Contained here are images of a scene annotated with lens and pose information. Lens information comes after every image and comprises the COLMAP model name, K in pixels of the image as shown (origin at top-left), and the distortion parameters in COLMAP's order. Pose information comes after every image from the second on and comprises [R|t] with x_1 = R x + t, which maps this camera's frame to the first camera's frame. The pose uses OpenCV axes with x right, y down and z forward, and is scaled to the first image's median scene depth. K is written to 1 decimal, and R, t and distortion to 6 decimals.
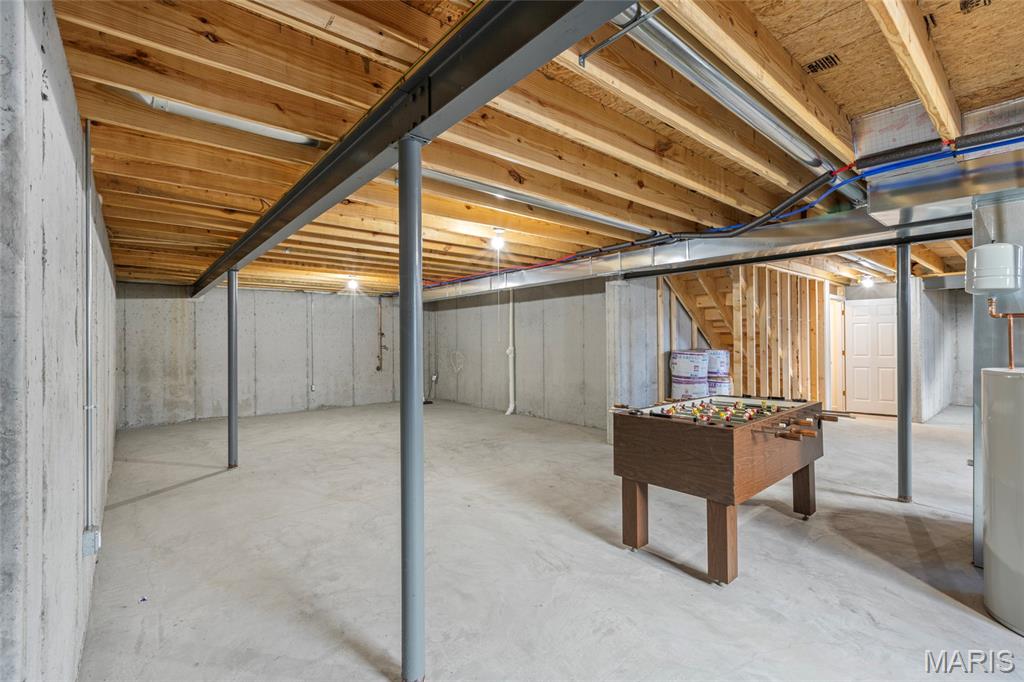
lens RADIAL K [[456.0, 0, 510.7], [0, 456.0, 340.1], [0, 0, 1]] dist [-0.004363, 0.000708]
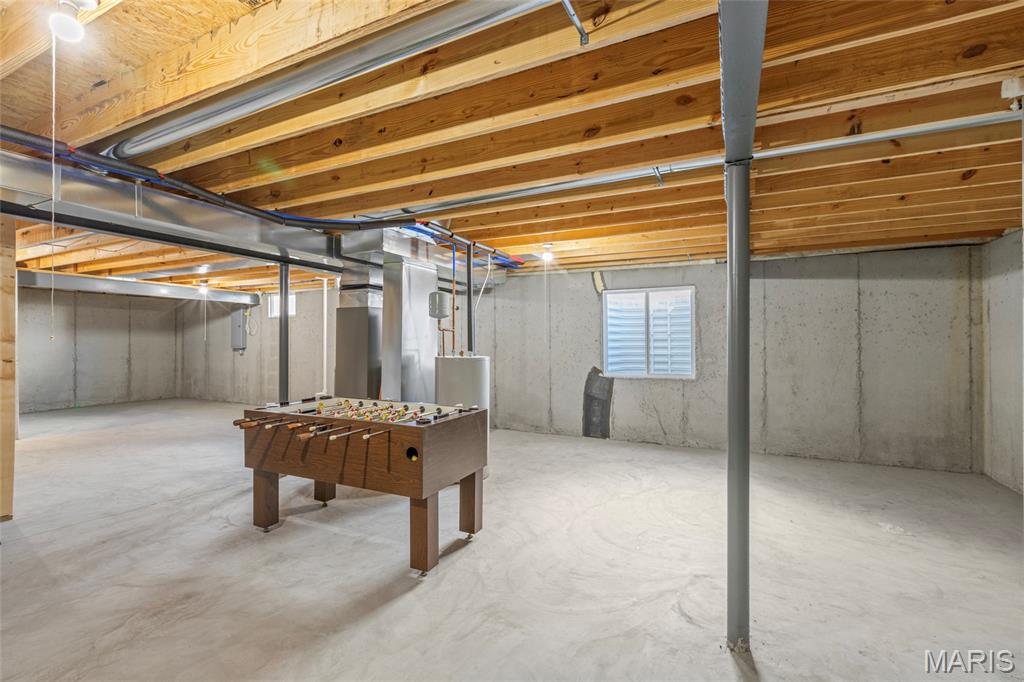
lens RADIAL K [[456.0, 0, 509.4], [0, 456.0, 340.5], [0, 0, 1]] dist [-0.004363, 0.000708]
pose [[-0.406334, 0.006279, 0.913703, -0.280824], [0.000974, 0.999979, -0.006439, 0.002938], [-0.913724, -0.001726, -0.406332, 0.547531]]
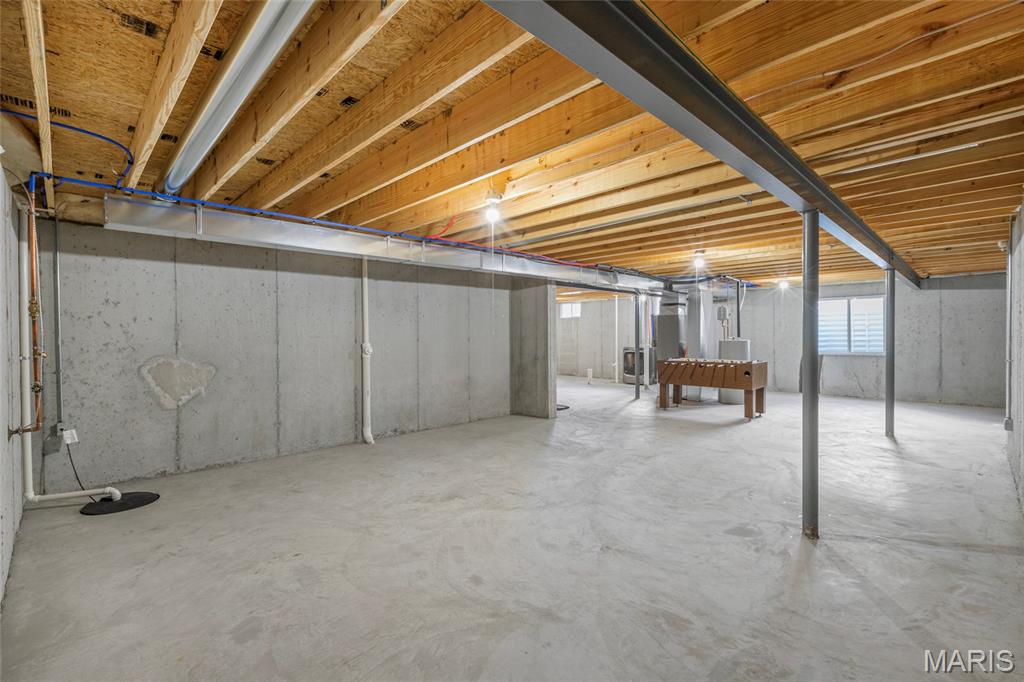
lens RADIAL K [[456.0, 0, 507.5], [0, 456.0, 339.9], [0, 0, 1]] dist [-0.004363, 0.000708]
pose [[-0.075595, -0.007271, 0.997112, -0.907170], [0.007001, 0.999945, 0.007822, 0.007516], [-0.997114, 0.007572, -0.075540, 1.107334]]
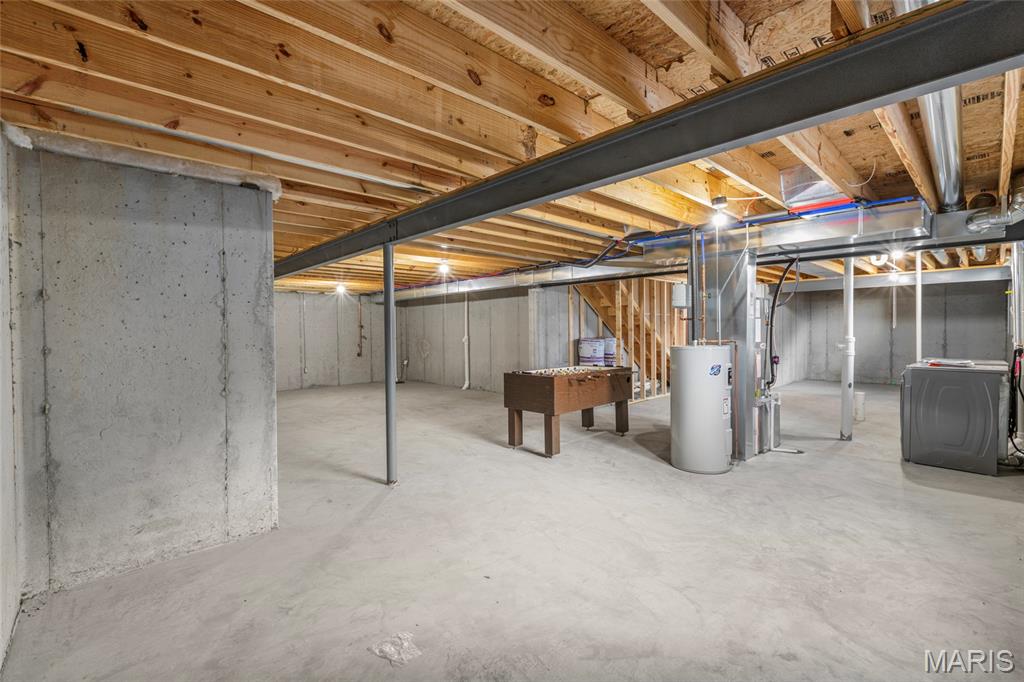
lens RADIAL K [[456.0, 0, 513.2], [0, 456.0, 335.1], [0, 0, 1]] dist [-0.004363, 0.000708]
pose [[0.998119, -0.004454, 0.061146, 0.070473], [0.003763, 0.999928, 0.011416, -0.003257], [-0.061192, -0.011164, 0.998064, -0.359198]]
